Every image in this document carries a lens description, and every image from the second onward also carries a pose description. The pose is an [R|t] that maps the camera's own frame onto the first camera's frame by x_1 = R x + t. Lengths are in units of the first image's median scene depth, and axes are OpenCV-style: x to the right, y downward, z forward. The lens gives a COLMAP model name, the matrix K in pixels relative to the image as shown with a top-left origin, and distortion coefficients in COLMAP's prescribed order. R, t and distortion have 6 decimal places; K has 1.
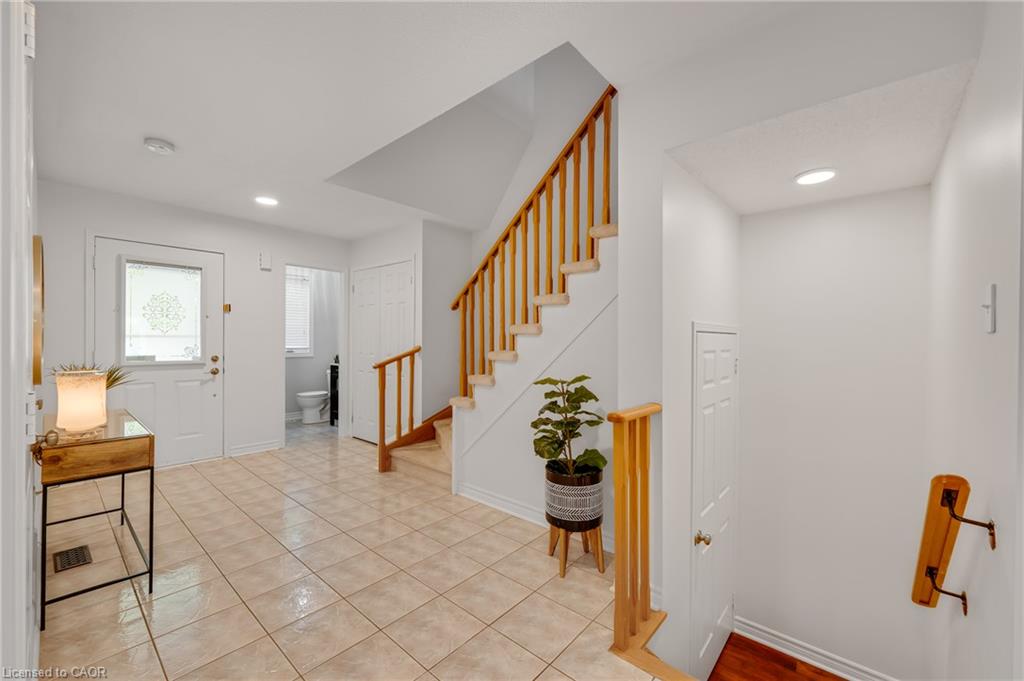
lens RADIAL K [[408.1, 0, 511.3], [0, 408.1, 340.5], [0, 0, 1]] dist [-0.006670, 0.000342]
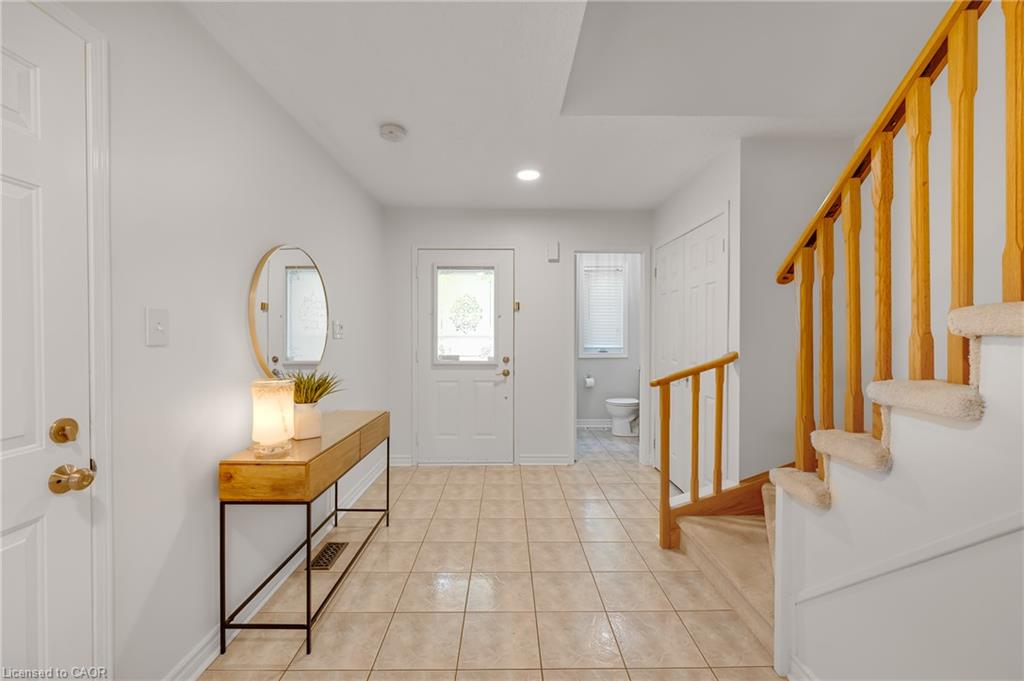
lens RADIAL K [[408.1, 0, 515.8], [0, 408.1, 336.8], [0, 0, 1]] dist [-0.006670, 0.000342]
pose [[0.666312, 0.000210, -0.745673, 0.005910], [0.003030, 0.999991, 0.002990, -0.013267], [0.745667, -0.004252, 0.666305, 0.400841]]
